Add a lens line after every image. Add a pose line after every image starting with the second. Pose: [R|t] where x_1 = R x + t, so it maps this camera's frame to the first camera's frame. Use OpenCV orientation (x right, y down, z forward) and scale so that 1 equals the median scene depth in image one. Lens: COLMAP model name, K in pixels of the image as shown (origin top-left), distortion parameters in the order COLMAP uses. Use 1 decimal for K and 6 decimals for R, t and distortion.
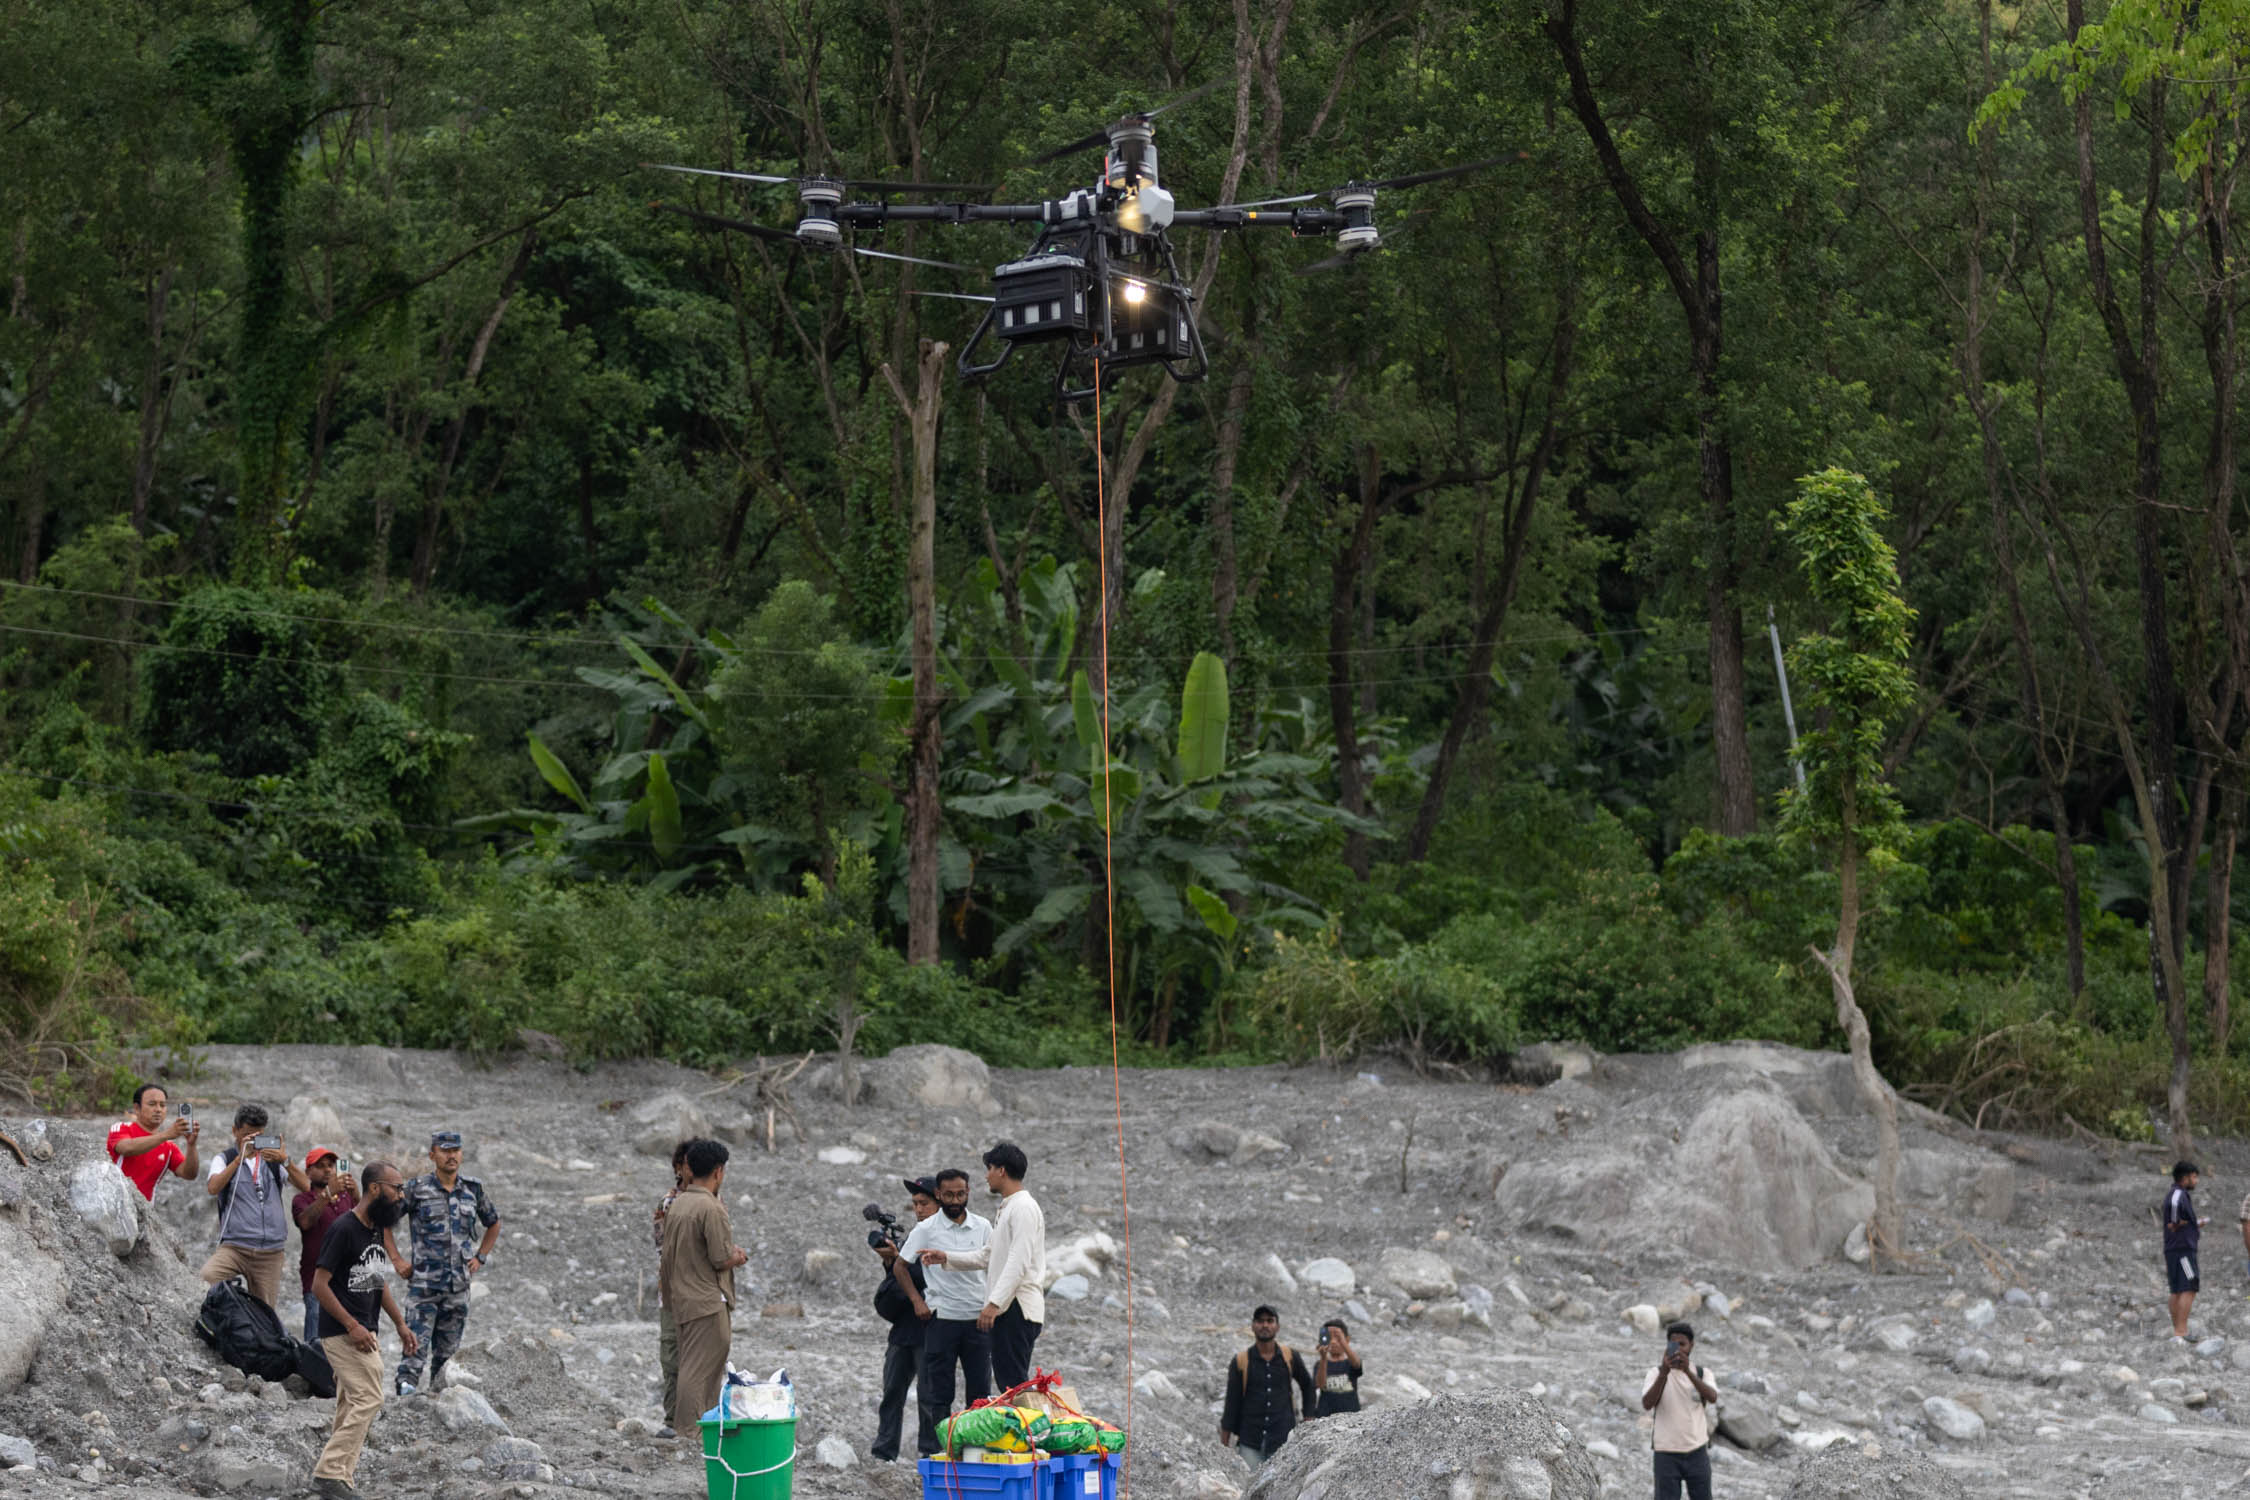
lens RADIAL K [[8683.8, 0, 1128.1], [0, 8683.8, 738.0], [0, 0, 1]] dist [0.273699, 0.000000]
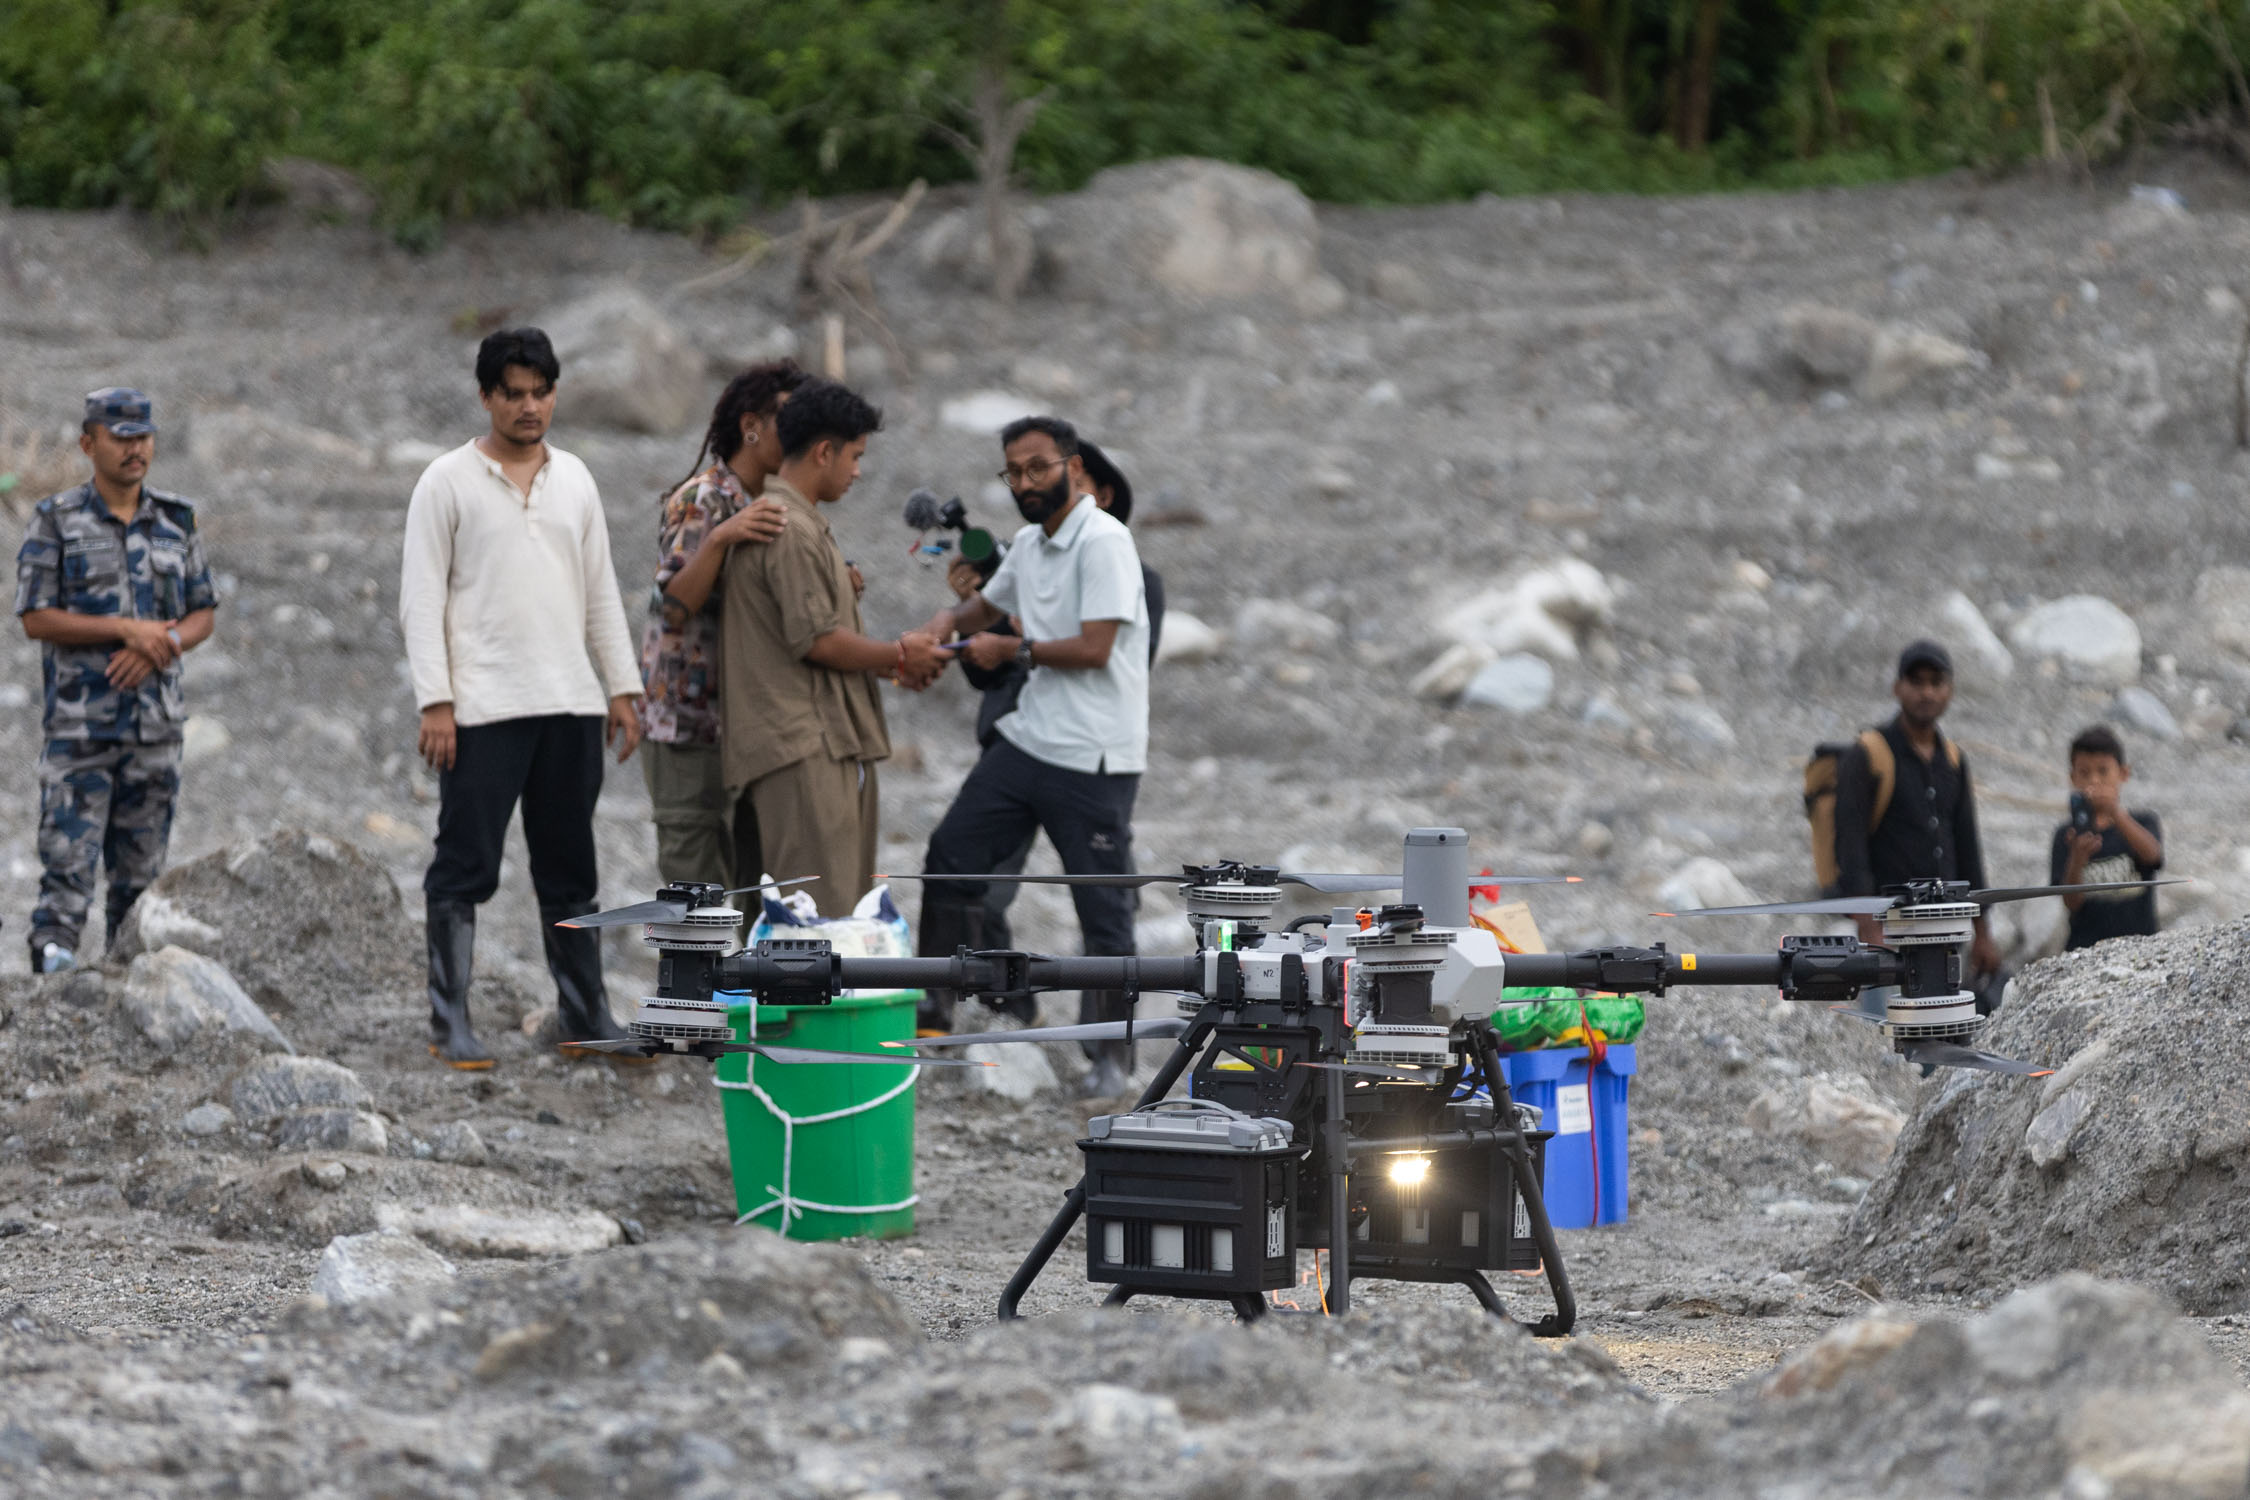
lens RADIAL K [[7919.0, 0, 1133.0], [0, 7919.0, 752.6], [0, 0, 1]] dist [0.124303, 0.000000]
pose [[0.998893, -0.037191, 0.028788, -0.038301], [0.035248, 0.997243, 0.065301, 0.039025], [-0.031137, -0.064214, 0.997450, 0.587754]]
